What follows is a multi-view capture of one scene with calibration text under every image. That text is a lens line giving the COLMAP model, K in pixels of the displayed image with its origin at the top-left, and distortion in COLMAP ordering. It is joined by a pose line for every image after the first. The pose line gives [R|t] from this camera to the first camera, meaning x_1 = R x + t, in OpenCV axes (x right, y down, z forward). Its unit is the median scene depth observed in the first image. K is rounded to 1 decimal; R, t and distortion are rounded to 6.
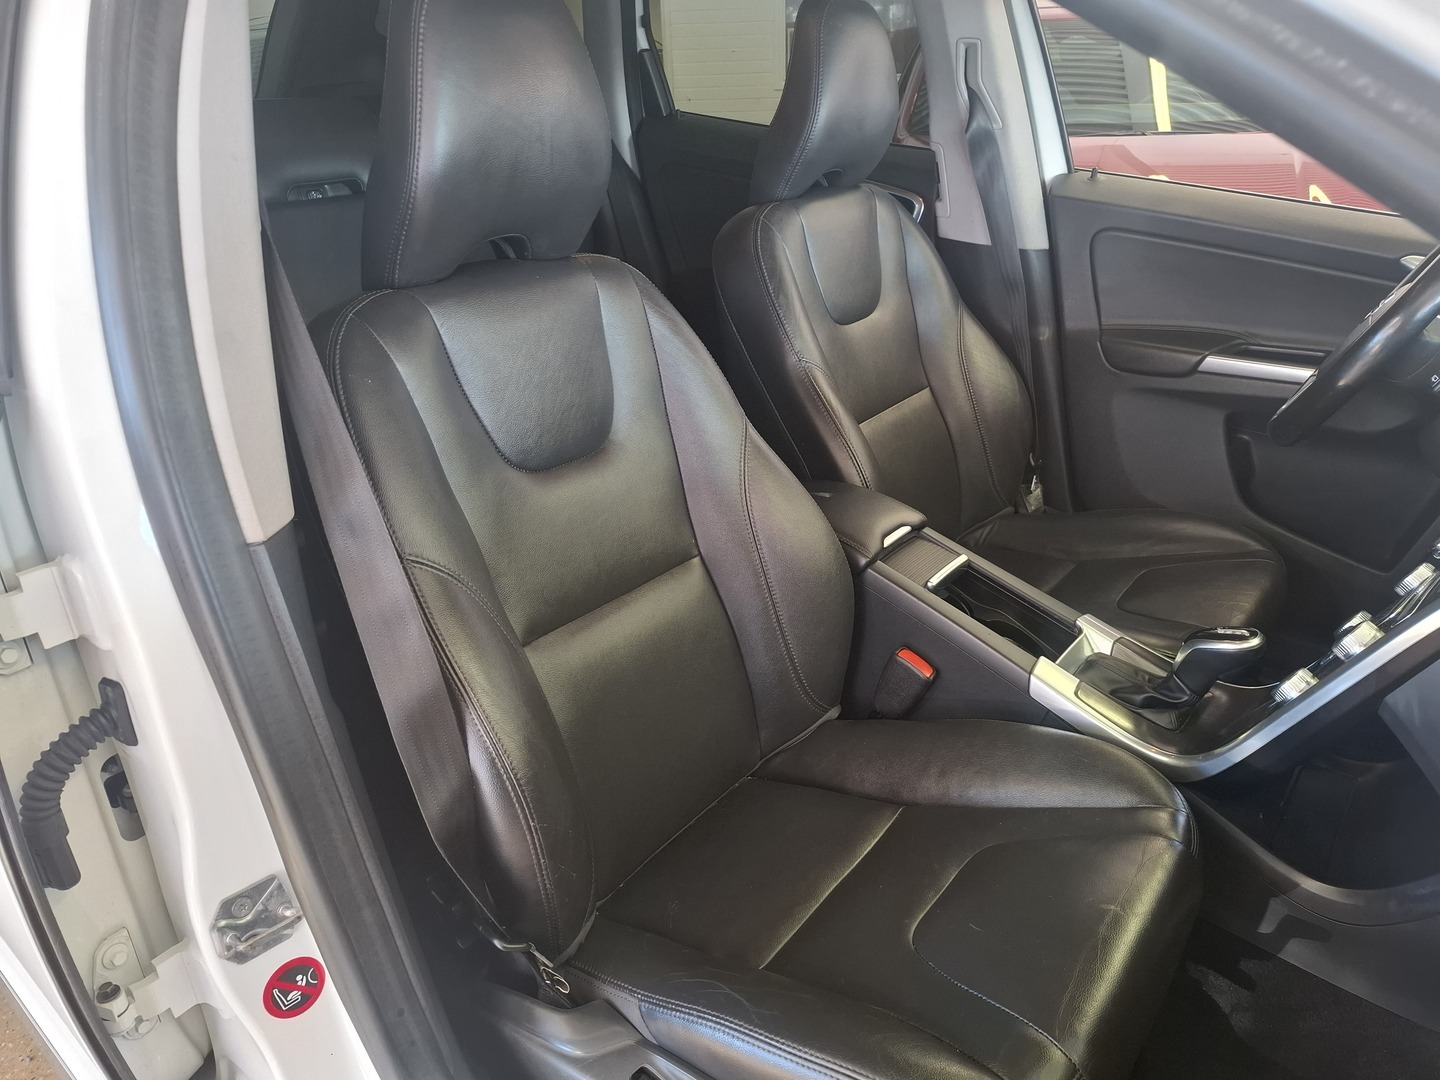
lens RADIAL K [[956.2, 0, 720.0], [0, 956.2, 540.0], [0, 0, 1]] dist [-0.006543, -0.001172]
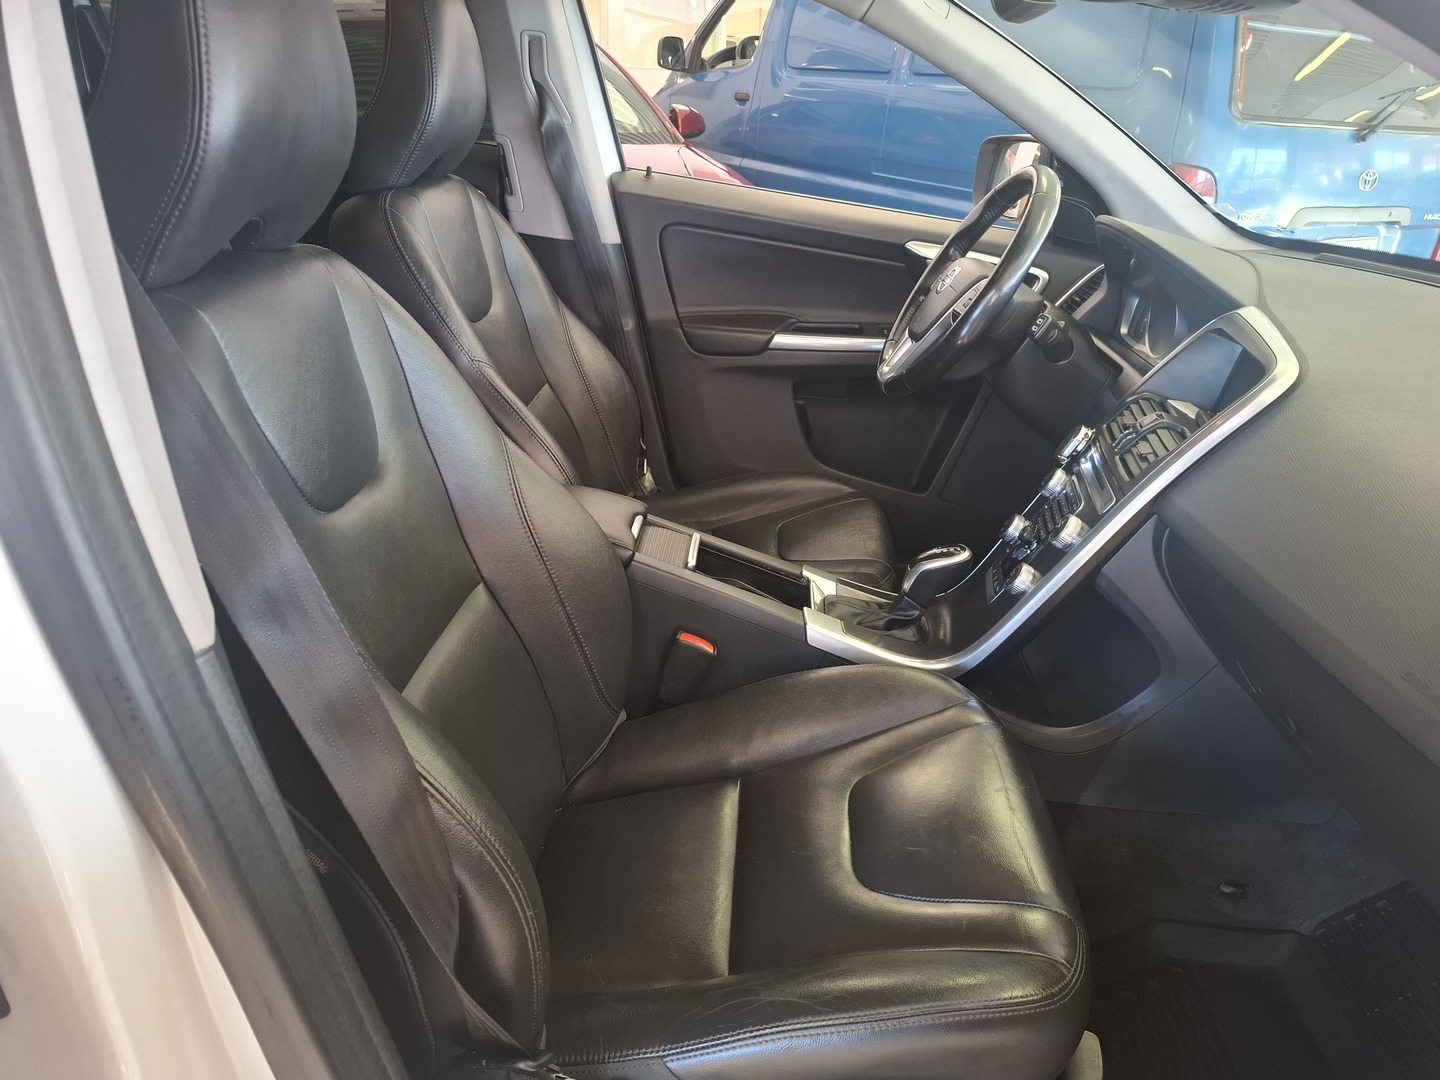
lens RADIAL K [[976.9, 0, 720.4], [0, 976.9, 511.8], [0, 0, 1]] dist [0.064077, -0.048762]
pose [[0.812645, -0.159303, 0.560563, -0.236857], [0.179306, 0.983598, 0.019584, -0.017202], [-0.554488, 0.084598, 0.827880, 0.077282]]
